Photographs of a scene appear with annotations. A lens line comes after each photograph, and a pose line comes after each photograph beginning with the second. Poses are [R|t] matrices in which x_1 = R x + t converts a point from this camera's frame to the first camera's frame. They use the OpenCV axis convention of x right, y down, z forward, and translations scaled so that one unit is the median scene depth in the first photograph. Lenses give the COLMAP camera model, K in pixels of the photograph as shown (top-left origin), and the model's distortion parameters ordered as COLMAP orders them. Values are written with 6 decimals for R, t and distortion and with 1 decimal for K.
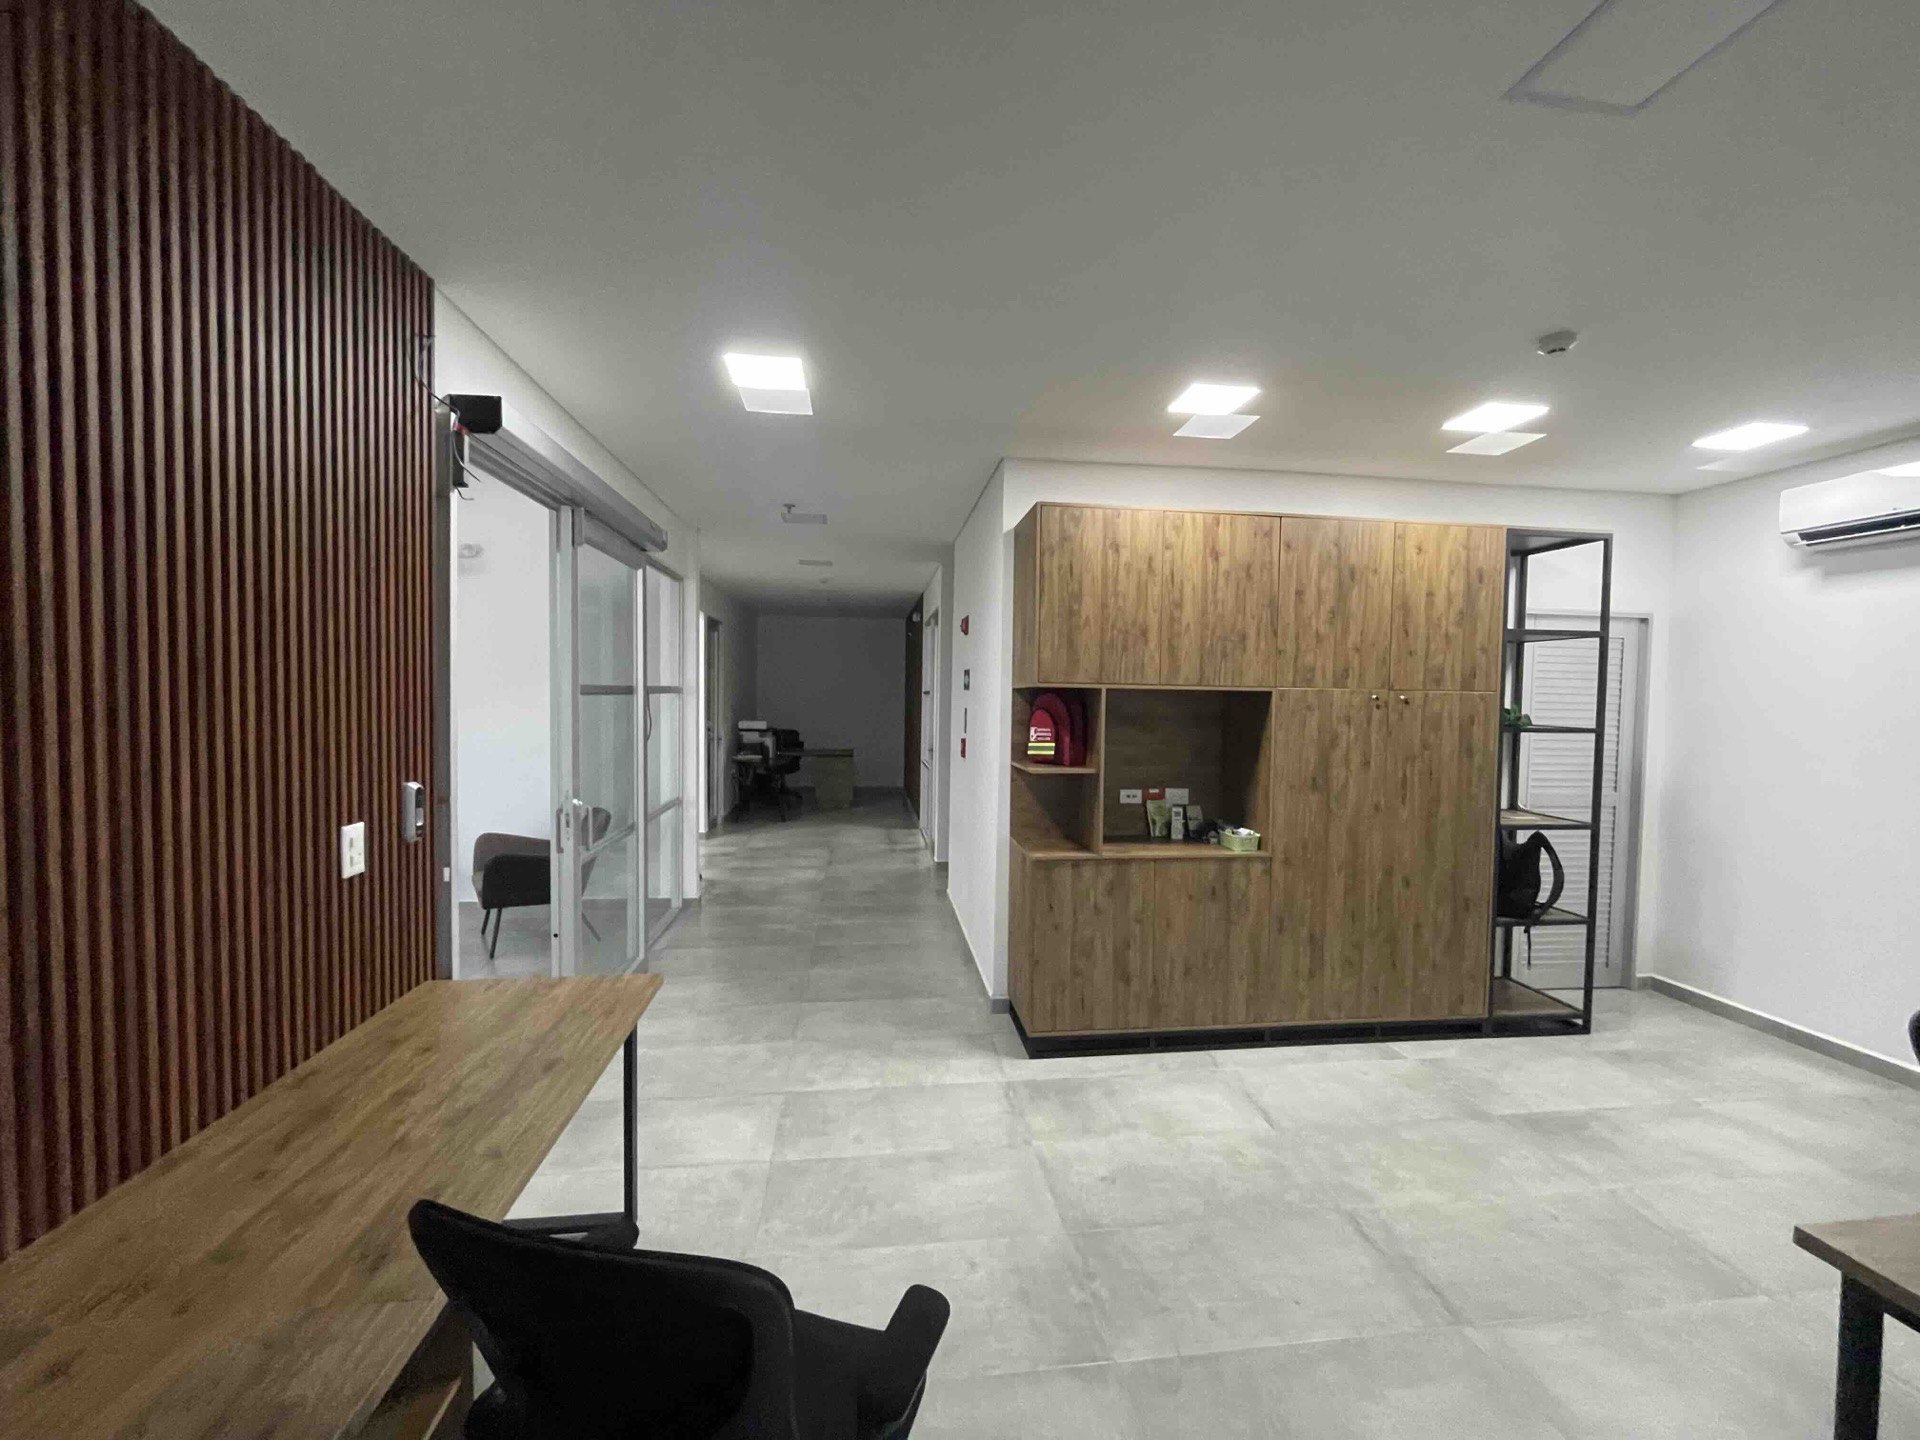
lens RADIAL K [[779.5, 0, 960.0], [0, 779.5, 720.0], [0, 0, 1]] dist [-0.004307, 0.000054]
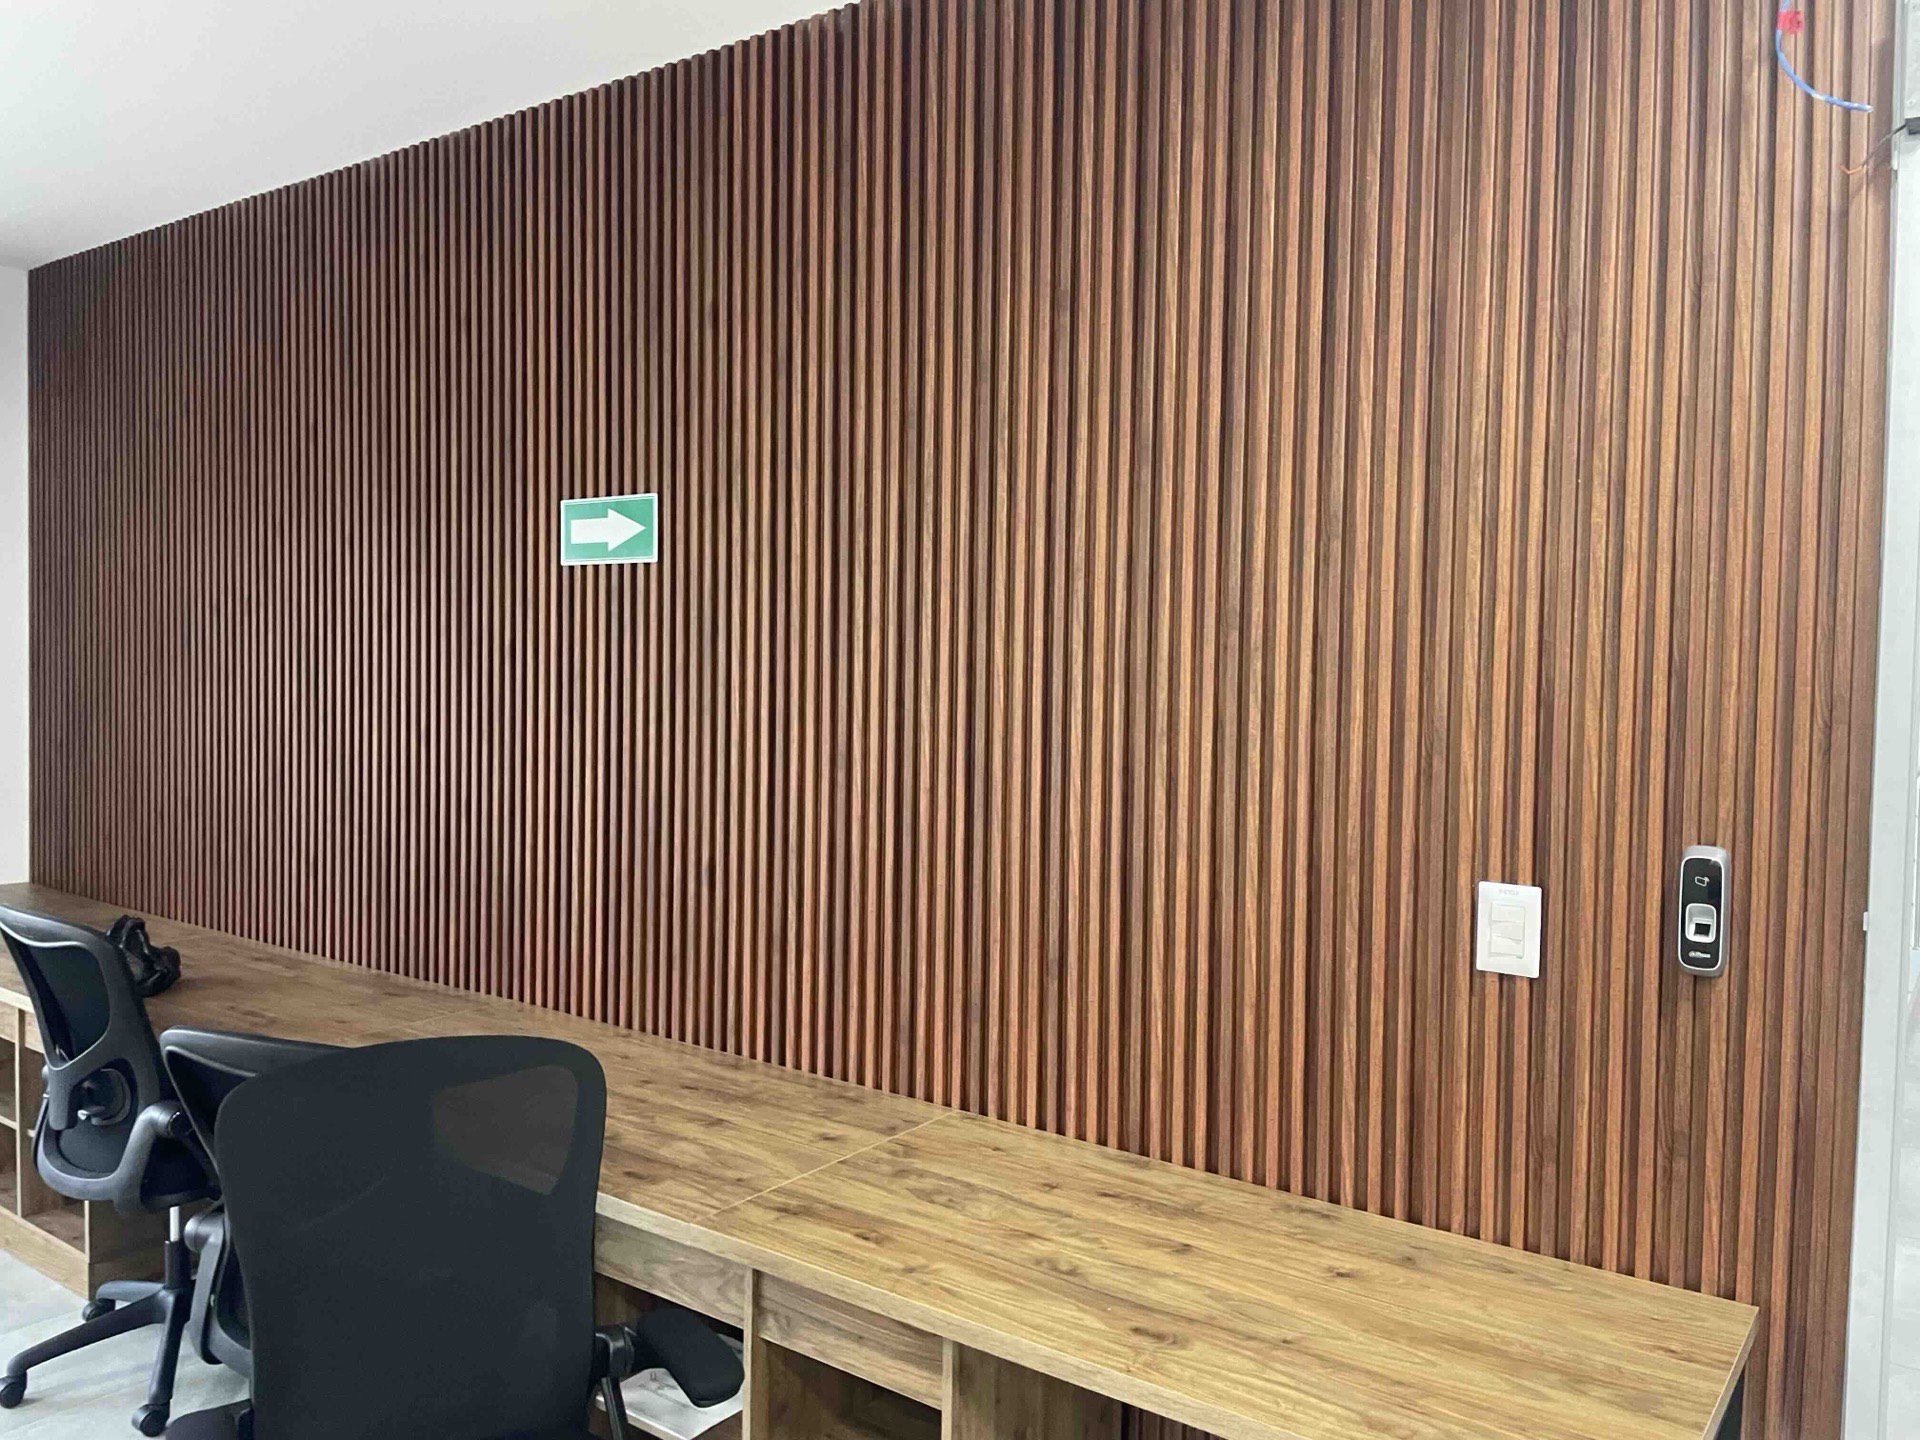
lens RADIAL K [[1450.7, 0, 972.8], [0, 1450.7, 719.2], [0, 0, 1]] dist [0.098559, -0.128504]
pose [[-0.679962, -0.000584, -0.733247, 0.133188], [-0.055948, 0.997126, 0.051087, -0.009595], [0.731110, 0.075761, -0.678041, 0.695370]]
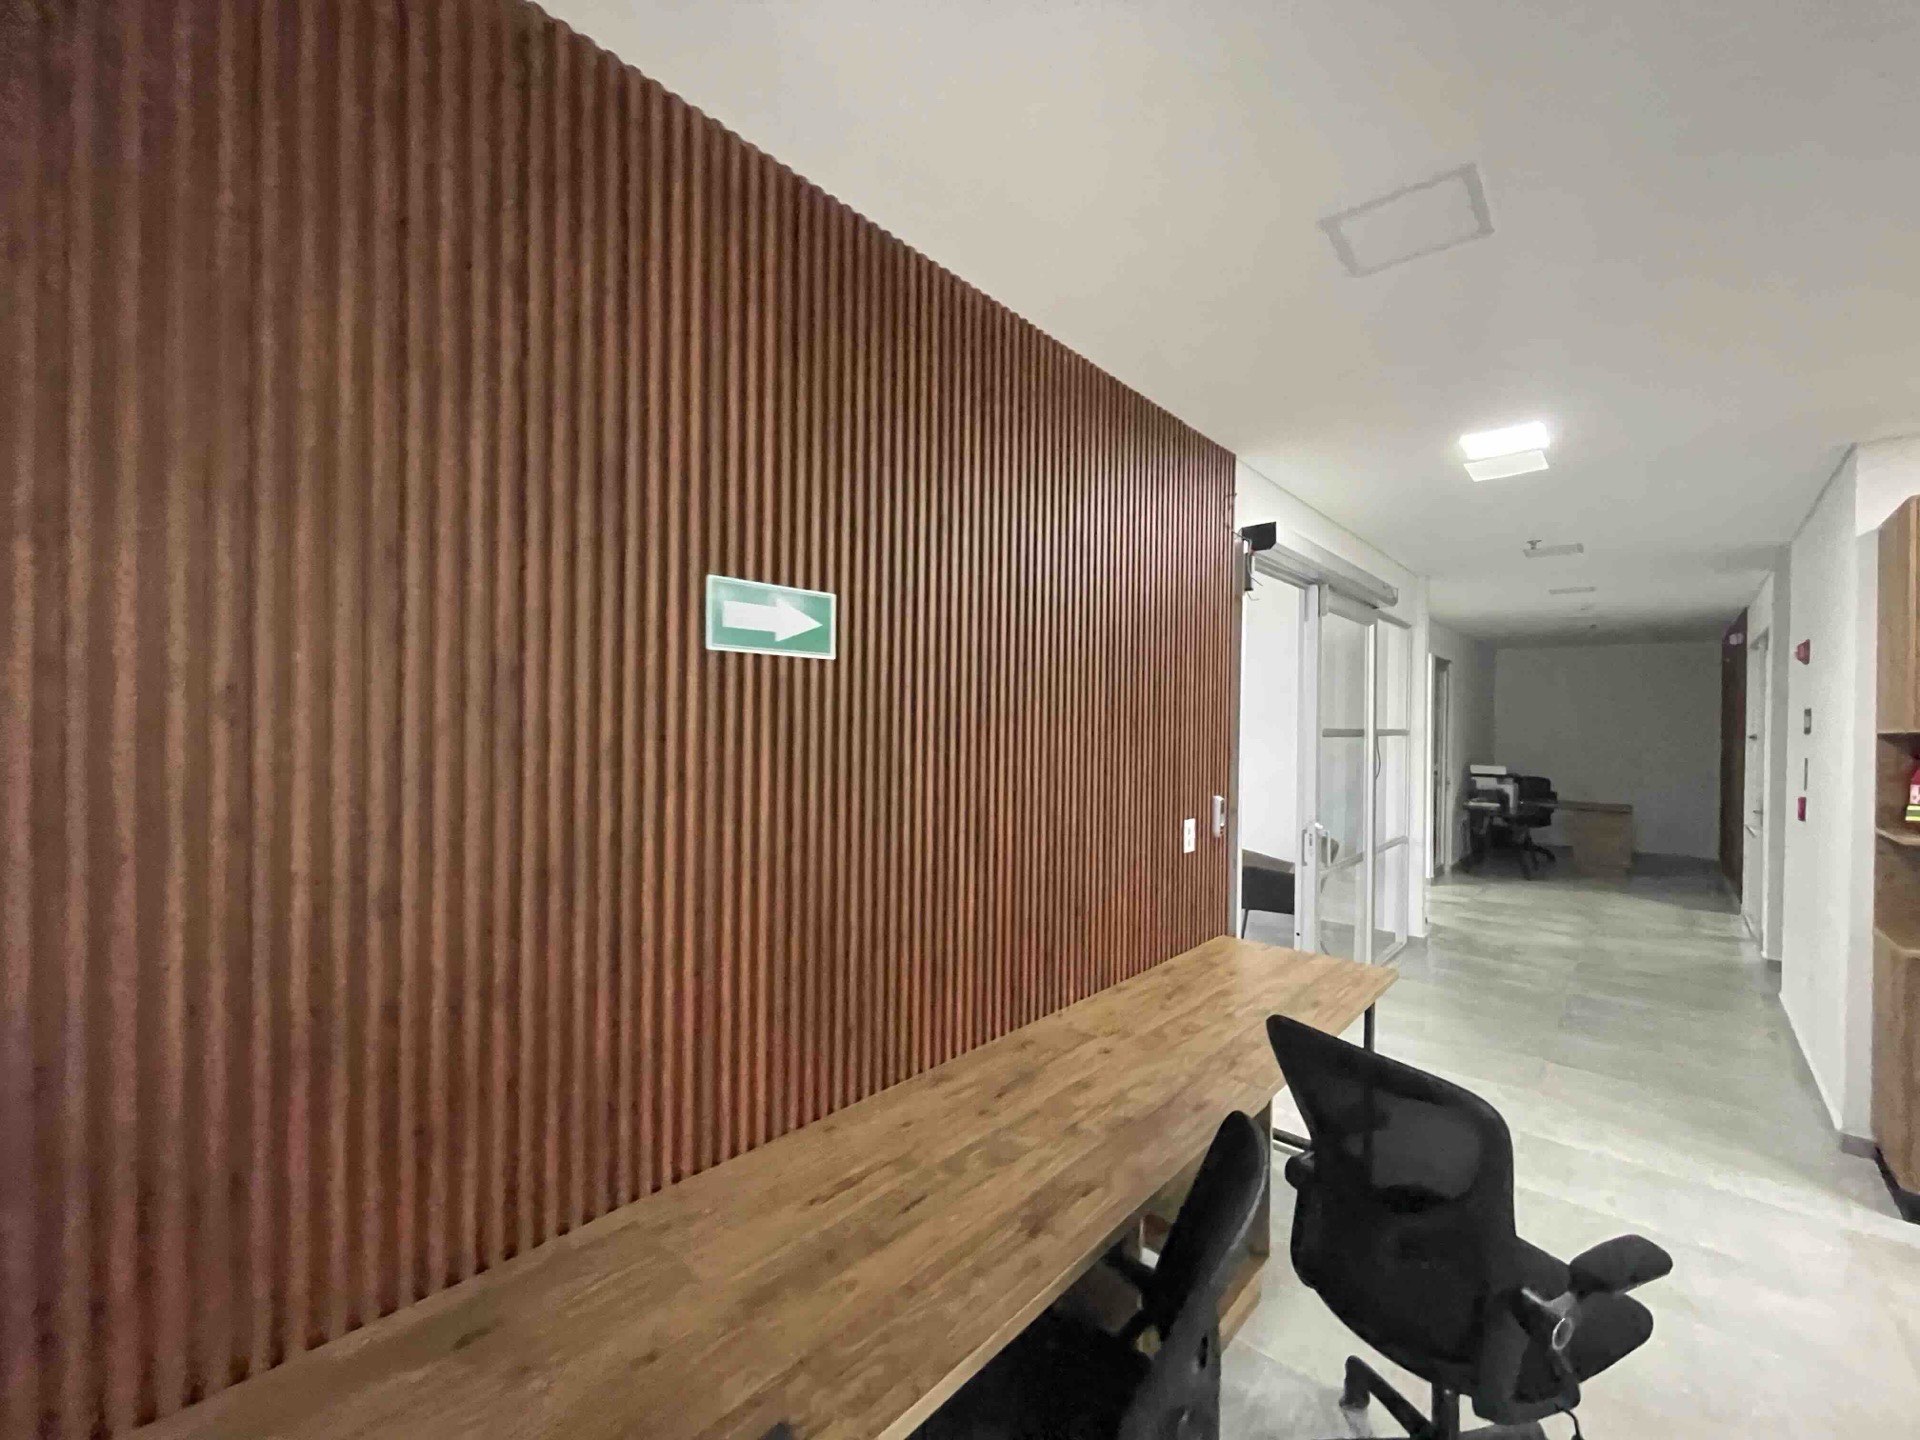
lens RADIAL K [[779.5, 0, 960.0], [0, 779.5, 720.0], [0, 0, 1]] dist [-0.004307, 0.000054]
pose [[0.654513, -0.006527, -0.756023, 0.051612], [-0.032286, 0.998809, -0.036573, 0.002883], [0.755361, 0.048346, 0.653523, -0.188983]]
